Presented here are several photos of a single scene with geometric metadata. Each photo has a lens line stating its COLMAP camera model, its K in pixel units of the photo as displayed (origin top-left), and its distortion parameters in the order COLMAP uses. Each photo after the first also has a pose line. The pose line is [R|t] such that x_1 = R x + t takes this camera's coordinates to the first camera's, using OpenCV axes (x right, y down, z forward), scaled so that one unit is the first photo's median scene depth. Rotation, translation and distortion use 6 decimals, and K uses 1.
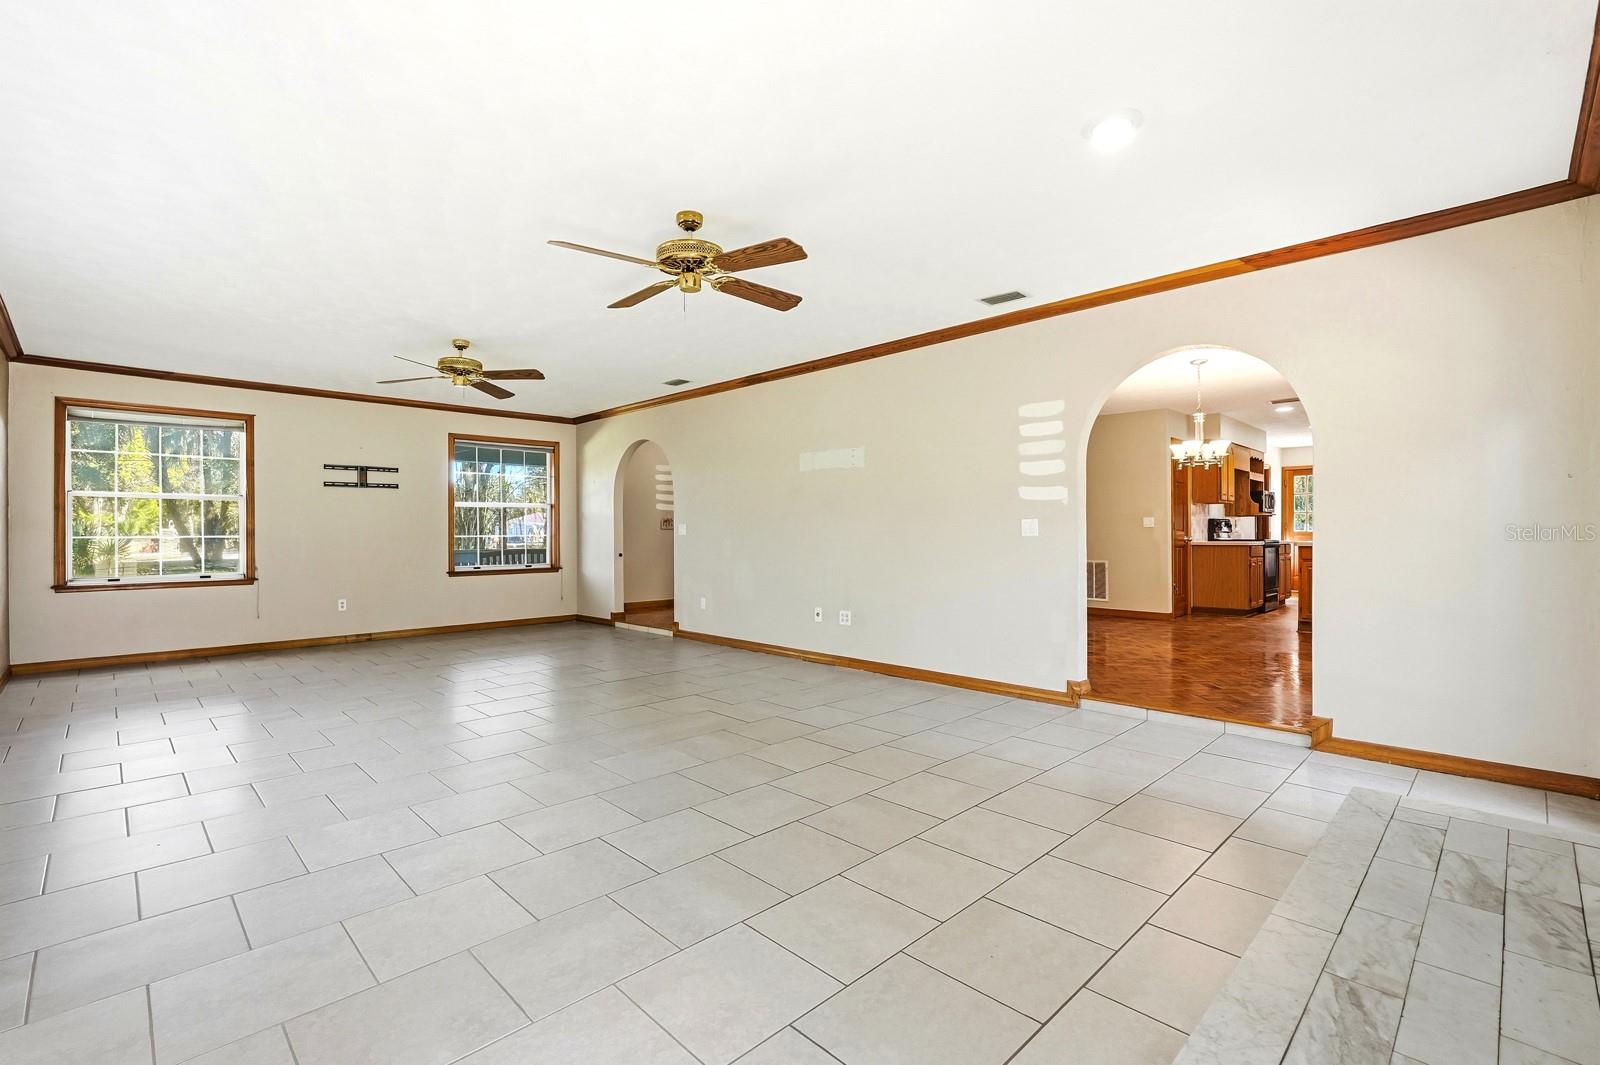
lens RADIAL K [[707.8, 0, 798.6], [0, 707.8, 530.2], [0, 0, 1]] dist [-0.002459, 0.000386]
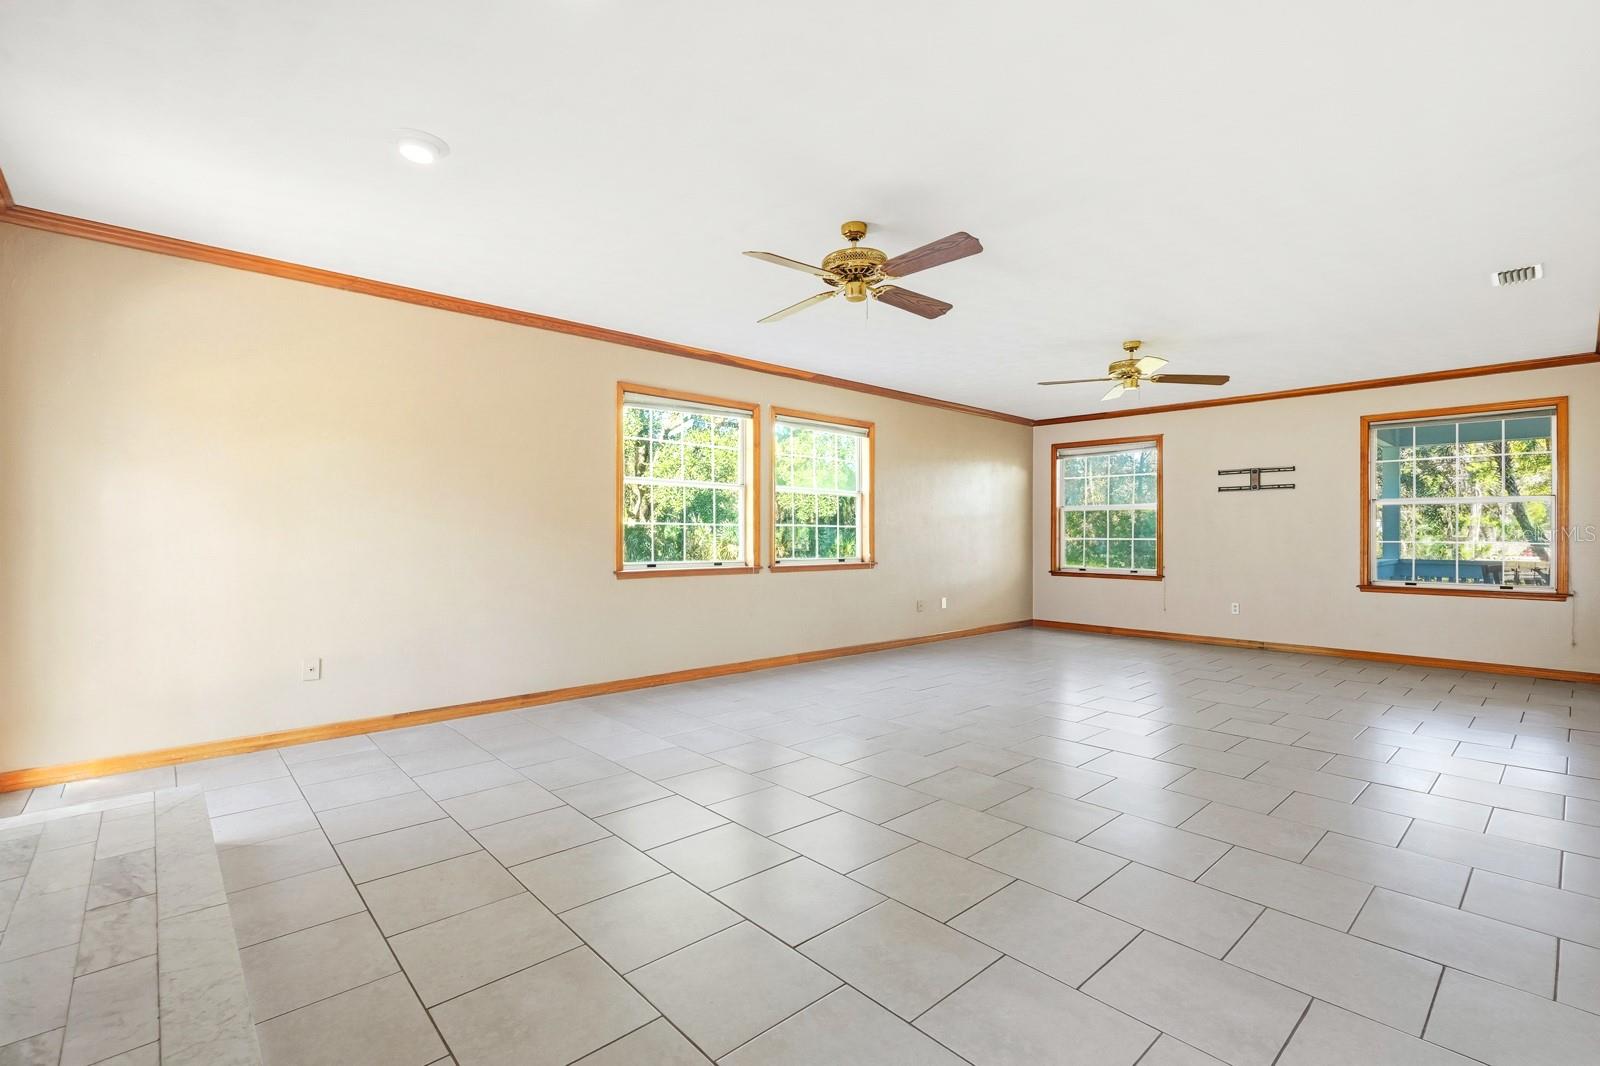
lens RADIAL K [[718.9, 0, 821.7], [0, 718.9, 534.4], [0, 0, 1]] dist [-0.009224, 0.000872]
pose [[-0.020293, 0.004177, -0.999785, 0.390283], [-0.001230, 0.999990, 0.004203, -0.003141], [0.999793, 0.001315, -0.020288, 0.435024]]
